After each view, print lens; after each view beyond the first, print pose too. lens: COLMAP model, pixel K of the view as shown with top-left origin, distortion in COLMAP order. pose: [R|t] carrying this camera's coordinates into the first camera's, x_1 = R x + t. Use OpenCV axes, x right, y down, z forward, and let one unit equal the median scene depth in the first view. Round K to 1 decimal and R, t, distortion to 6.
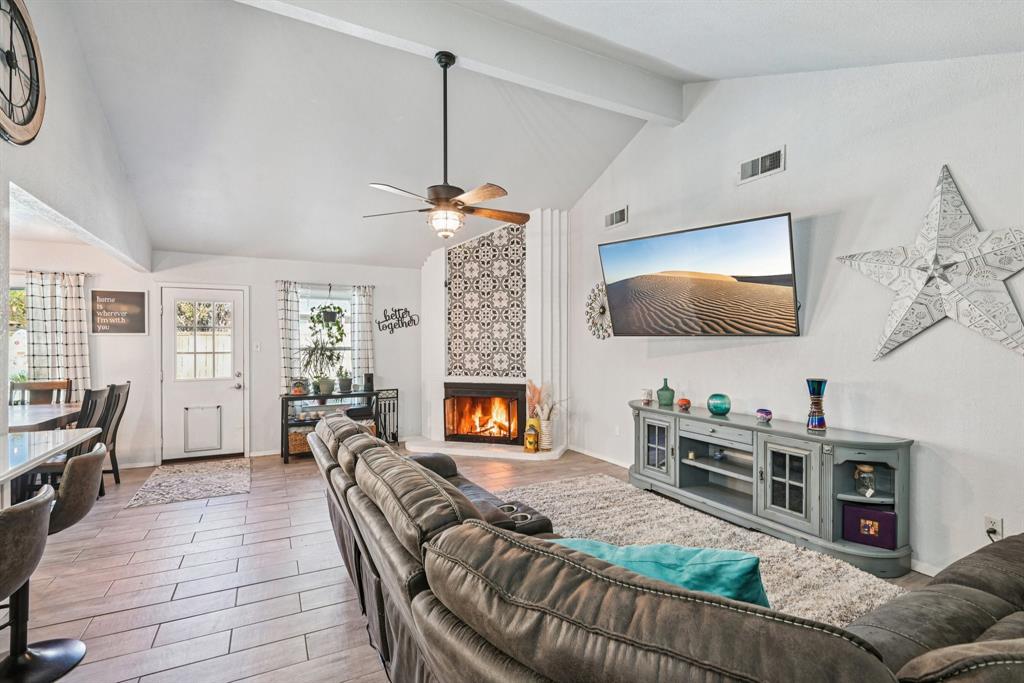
lens RADIAL K [[475.1, 0, 513.7], [0, 475.1, 342.6], [0, 0, 1]] dist [-0.000093, -0.000111]
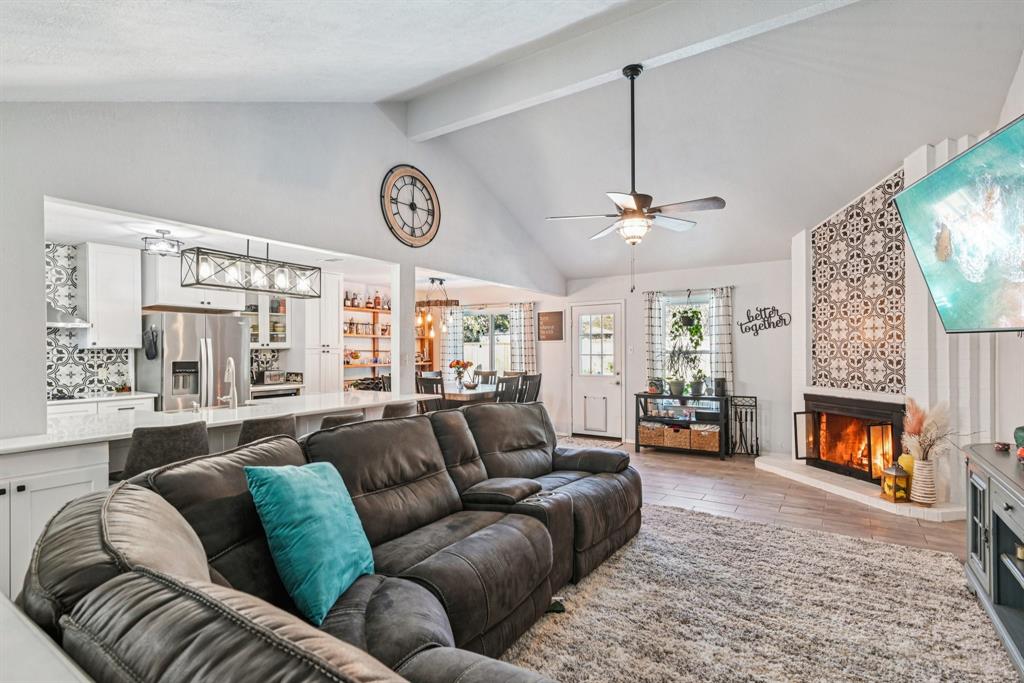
lens RADIAL K [[497.6, 0, 510.5], [0, 497.6, 343.0], [0, 0, 1]] dist [0.002821, 0.000142]
pose [[0.471381, -0.011737, -0.881852, 0.396656], [0.006043, 0.999931, -0.010078, 0.001815], [0.881909, -0.000579, 0.471419, 0.147598]]
